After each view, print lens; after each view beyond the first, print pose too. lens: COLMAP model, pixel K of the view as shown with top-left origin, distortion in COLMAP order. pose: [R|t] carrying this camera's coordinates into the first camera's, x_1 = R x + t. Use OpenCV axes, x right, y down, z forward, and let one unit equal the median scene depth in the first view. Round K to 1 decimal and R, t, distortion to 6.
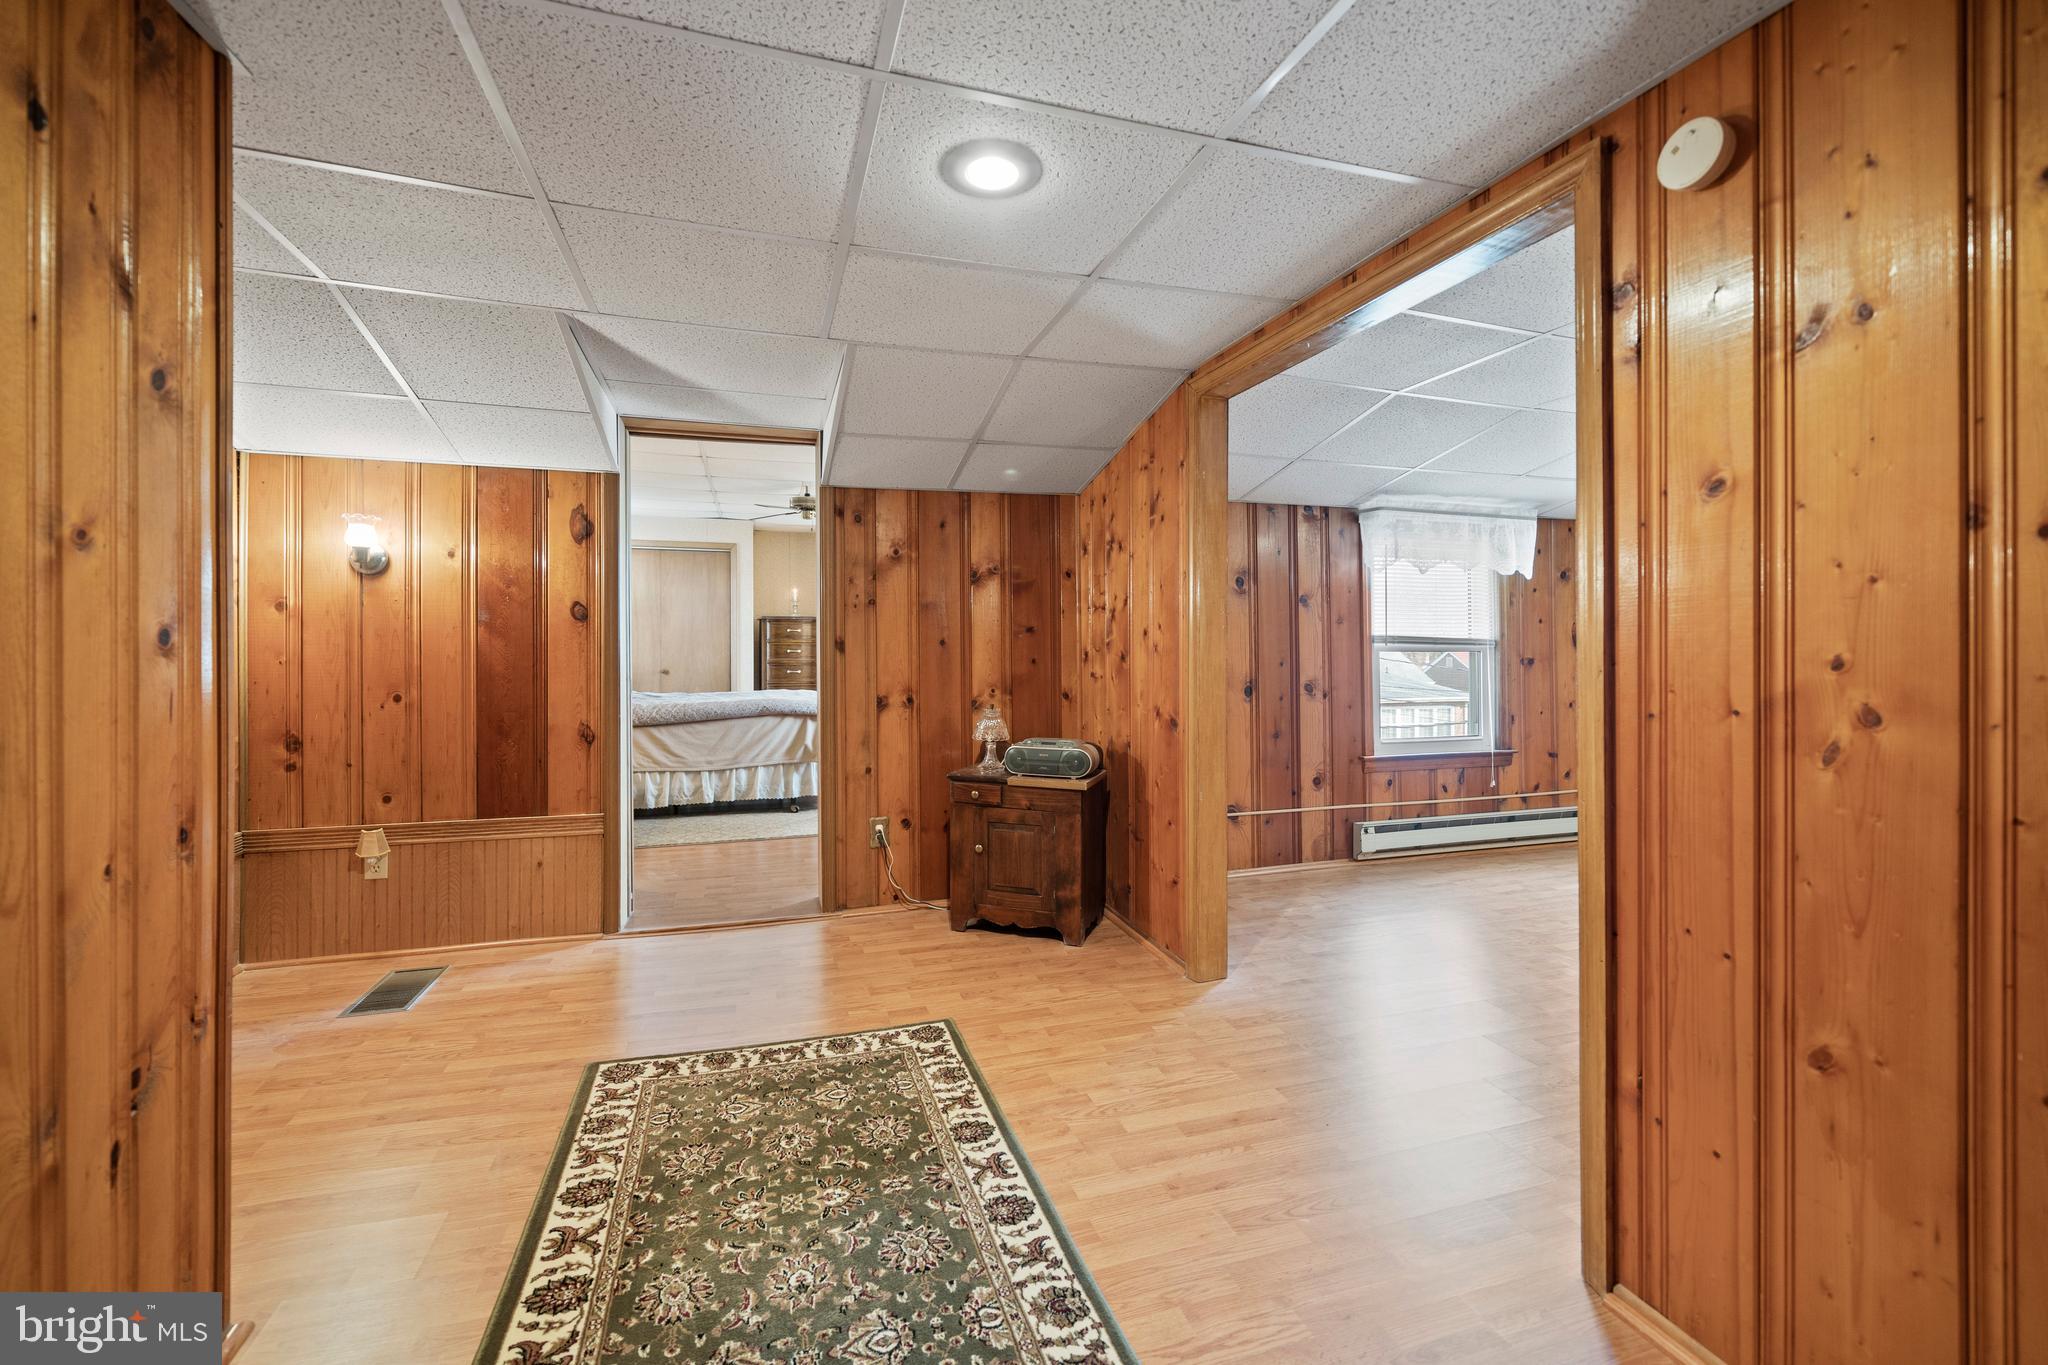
lens RADIAL K [[868.6, 0, 1026.0], [0, 868.6, 664.8], [0, 0, 1]] dist [-0.004550, 0.000841]
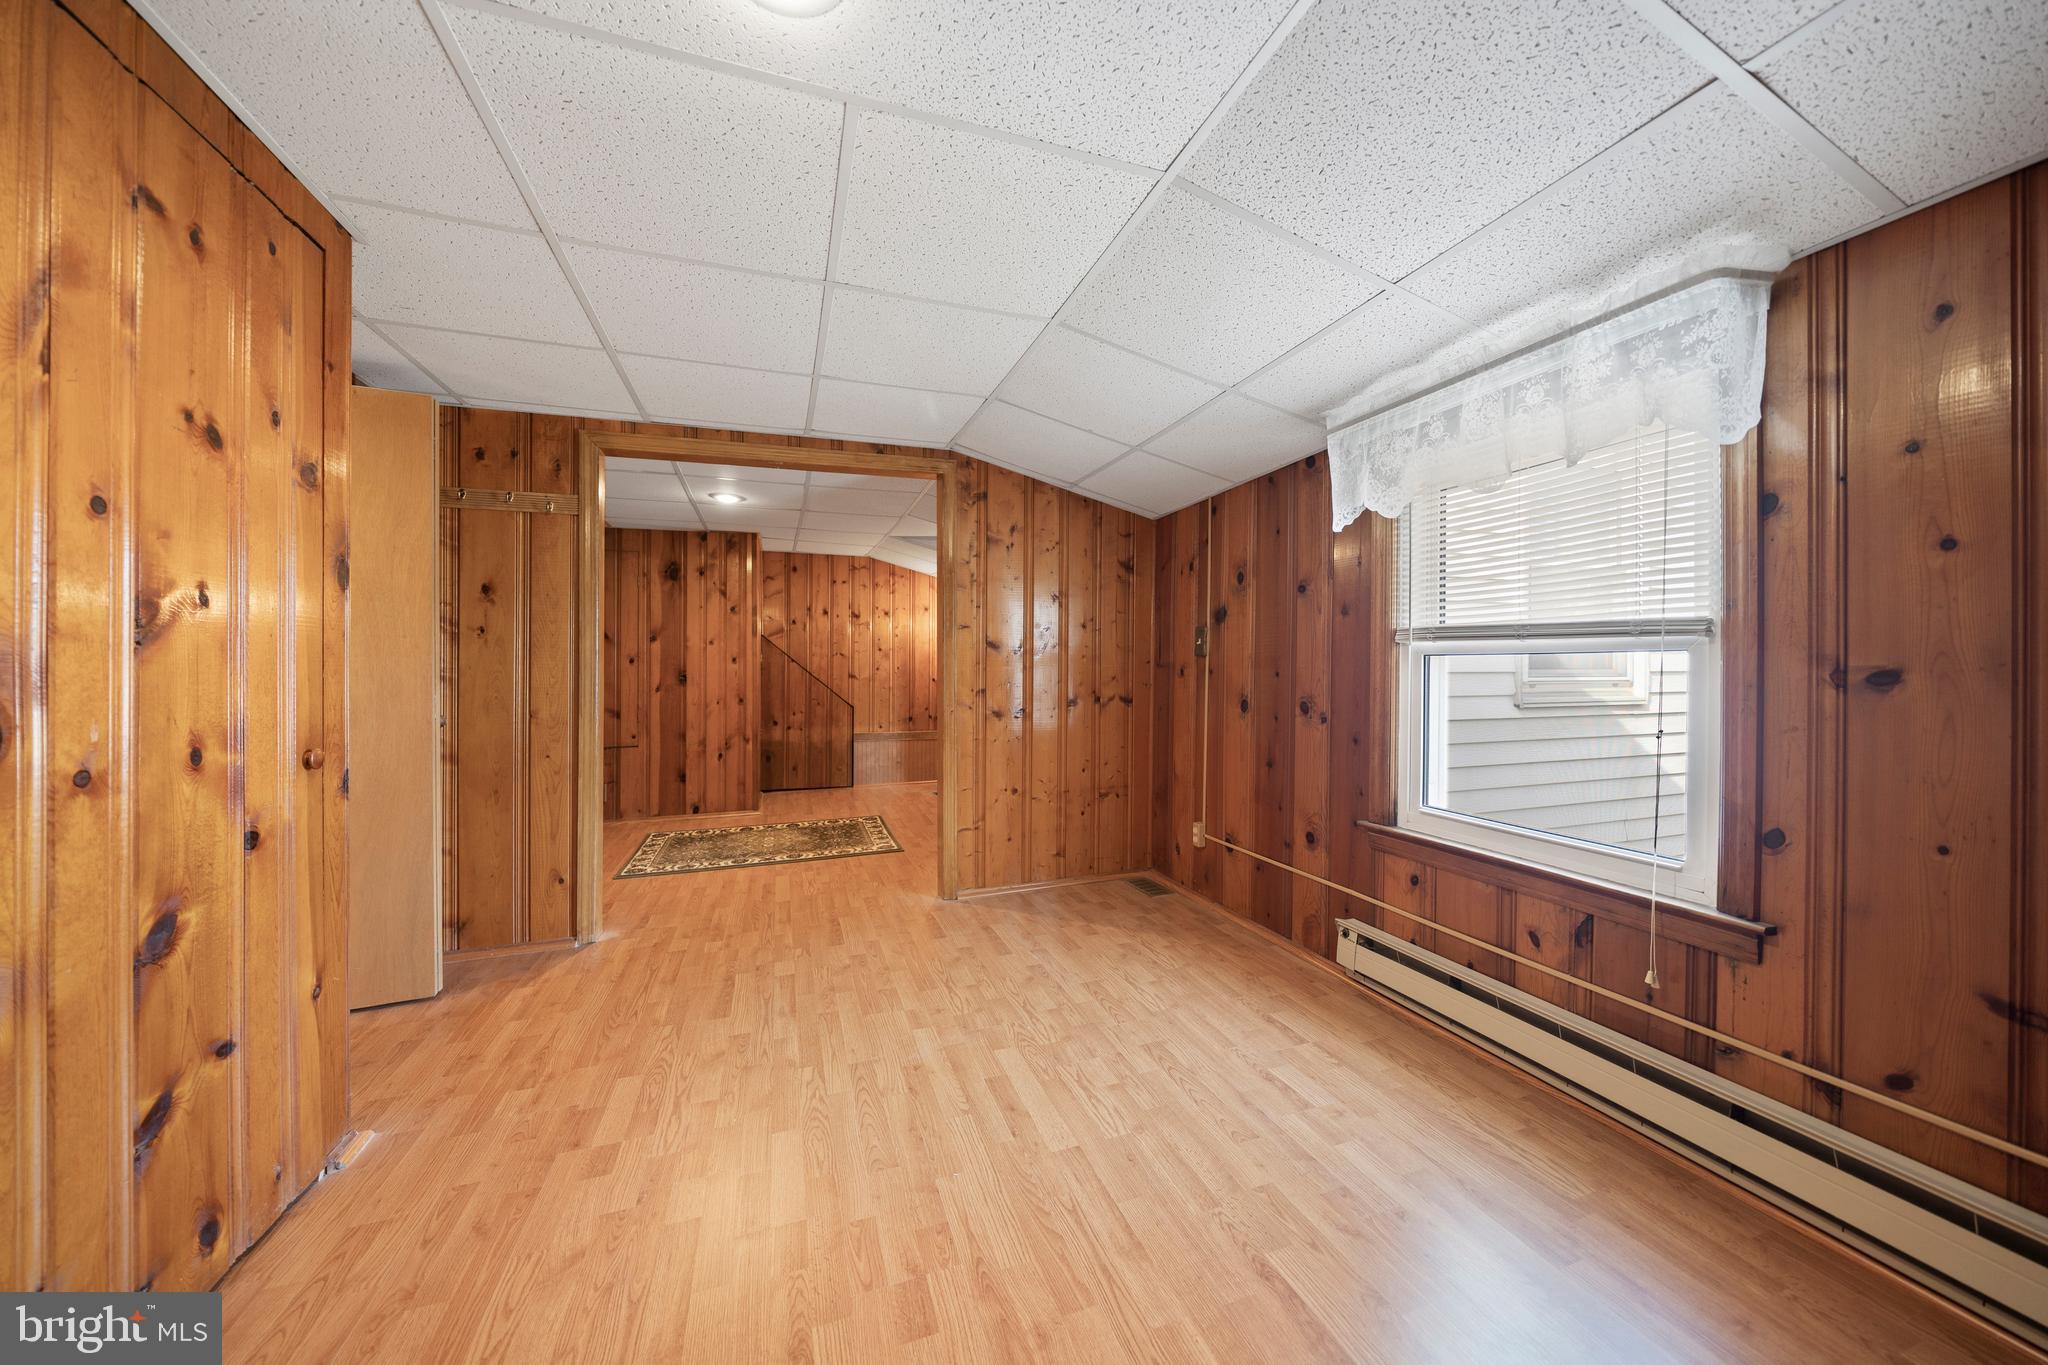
lens RADIAL K [[715.0, 0, 1022.2], [0, 715.0, 664.6], [0, 0, 1]] dist [-0.007289, -0.000035]
pose [[0.015823, -0.004927, -0.999863, 1.095372], [-0.015466, 0.999867, -0.005172, -0.003183], [0.999755, 0.015545, 0.015745, 0.889271]]
